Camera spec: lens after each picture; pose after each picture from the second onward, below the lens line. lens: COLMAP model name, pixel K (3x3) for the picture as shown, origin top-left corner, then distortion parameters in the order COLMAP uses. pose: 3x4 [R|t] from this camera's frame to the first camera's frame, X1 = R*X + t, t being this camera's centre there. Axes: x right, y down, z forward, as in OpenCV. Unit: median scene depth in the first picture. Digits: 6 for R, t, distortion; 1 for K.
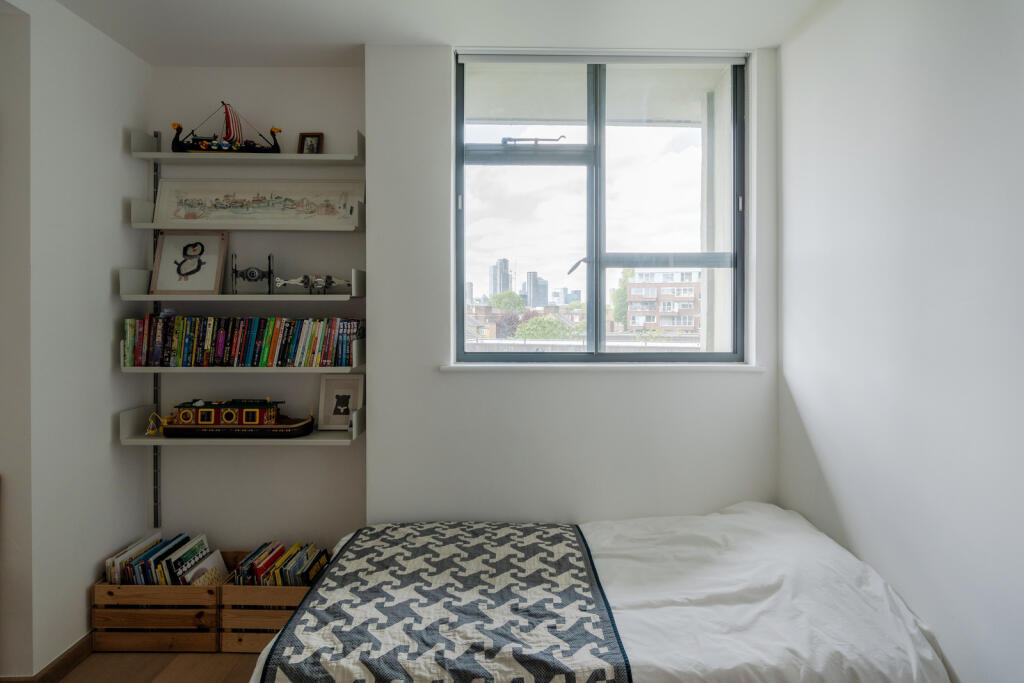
lens RADIAL K [[566.0, 0, 506.9], [0, 566.0, 313.0], [0, 0, 1]] dist [-0.008148, -0.000723]
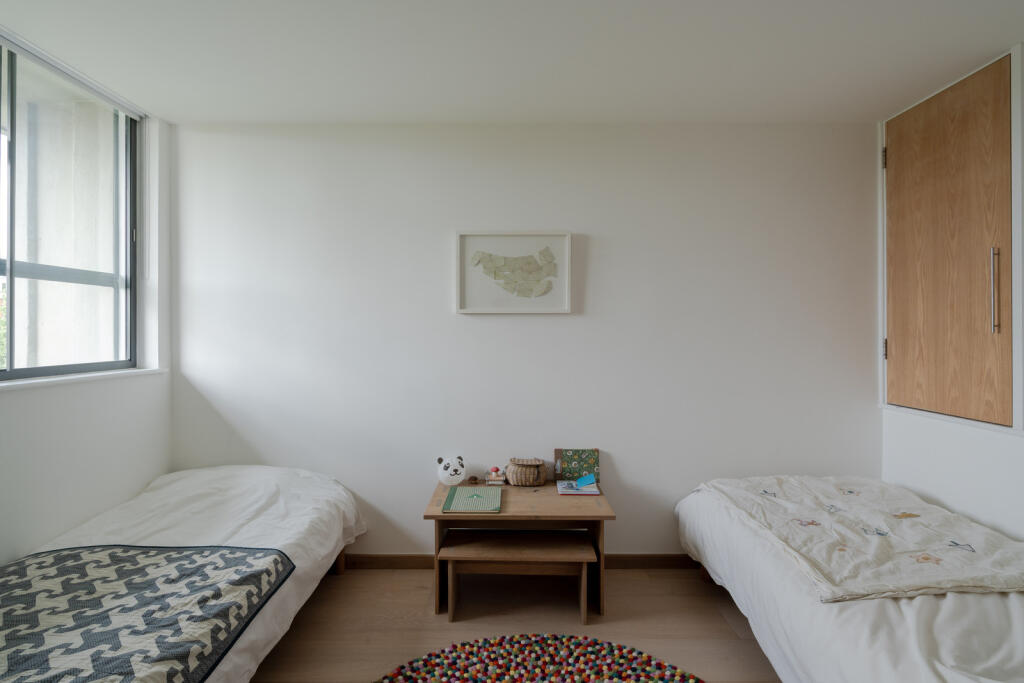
lens RADIAL K [[566.0, 0, 510.7], [0, 566.0, 334.1], [0, 0, 1]] dist [-0.008148, -0.000723]
pose [[-0.009845, -0.013835, 0.999856, -1.060030], [-0.001460, 0.999903, 0.013821, -0.003182], [-0.999950, -0.001324, -0.009864, 0.287203]]
